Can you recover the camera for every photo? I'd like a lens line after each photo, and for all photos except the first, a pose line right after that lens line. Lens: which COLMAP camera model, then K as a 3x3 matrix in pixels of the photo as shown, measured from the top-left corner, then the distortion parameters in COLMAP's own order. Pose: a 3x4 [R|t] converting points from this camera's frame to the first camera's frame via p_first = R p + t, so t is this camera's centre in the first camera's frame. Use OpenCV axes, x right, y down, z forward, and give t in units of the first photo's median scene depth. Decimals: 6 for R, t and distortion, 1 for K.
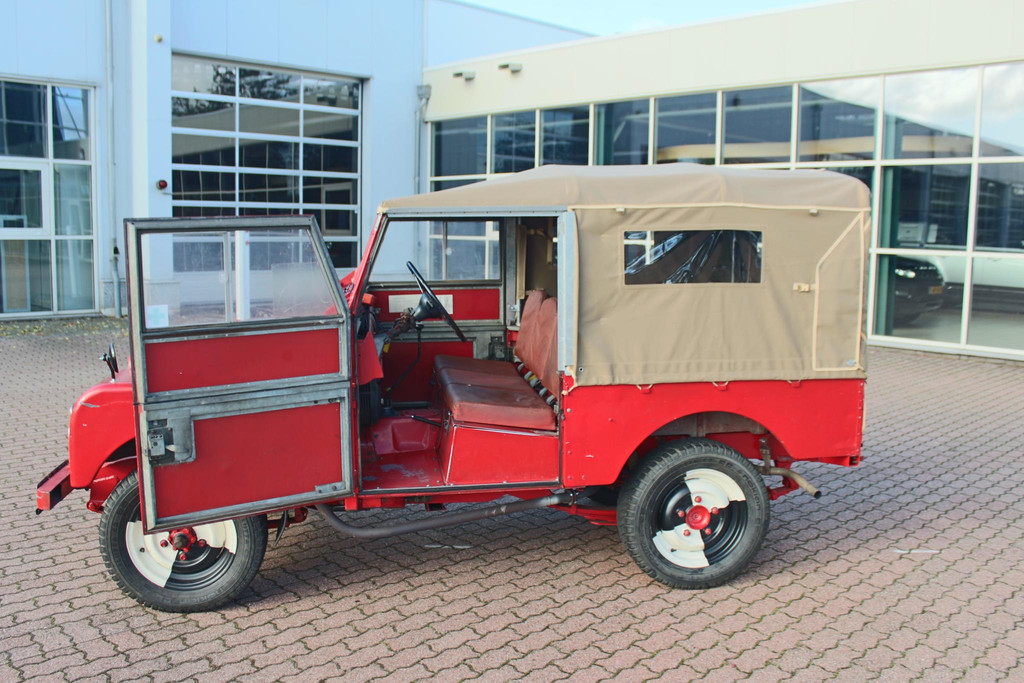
lens RADIAL K [[923.6, 0, 512.0], [0, 923.6, 341.5], [0, 0, 1]] dist [-0.163240, 0.101650]
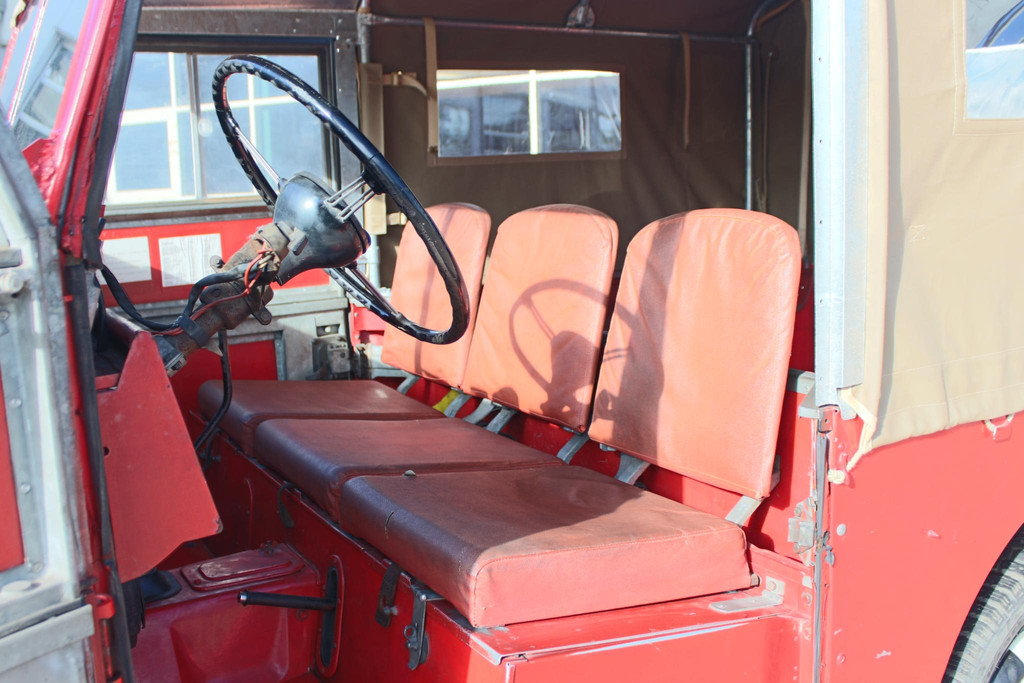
lens RADIAL K [[1024.0, 0, 525.5], [0, 1024.0, 343.2], [0, 0, 1]] dist [-0.110897, 0.022826]
pose [[0.922701, -0.093212, 0.374077, -0.149475], [0.085469, 0.995643, 0.037275, -0.008555], [-0.375922, -0.002421, 0.926648, 0.697285]]
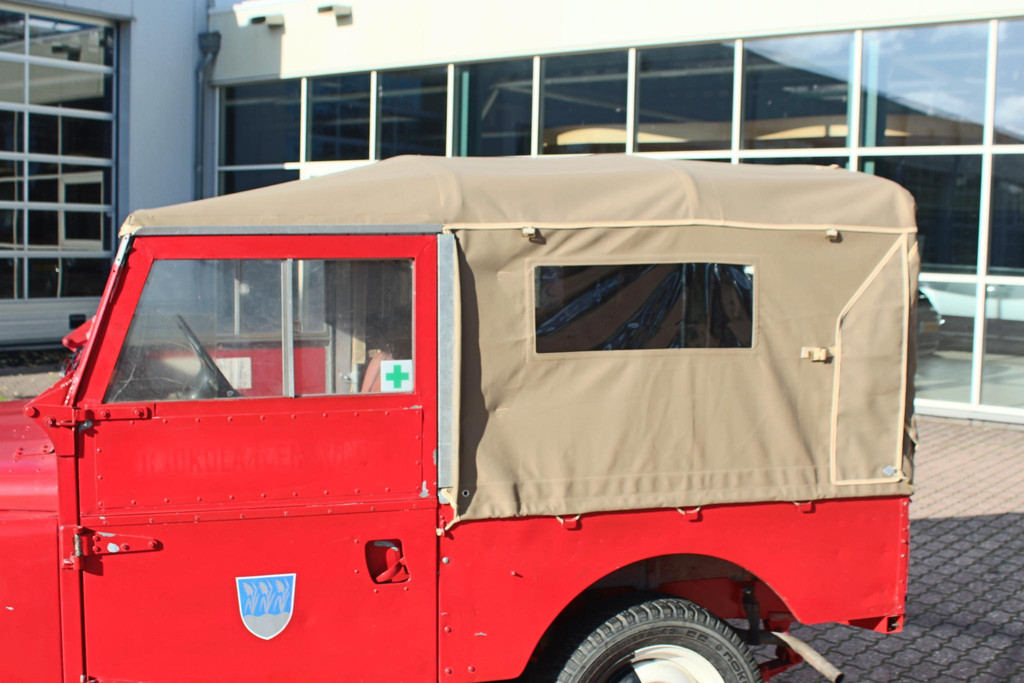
lens RADIAL K [[1265.9, 0, 512.0], [0, 1265.9, 341.5], [0, 0, 1]] dist [-0.116629, 0.048970]
pose [[0.990205, -0.003345, 0.139579, -0.010073], [0.008835, 0.999211, -0.038734, -0.035086], [-0.139339, 0.039588, 0.989453, 0.160935]]
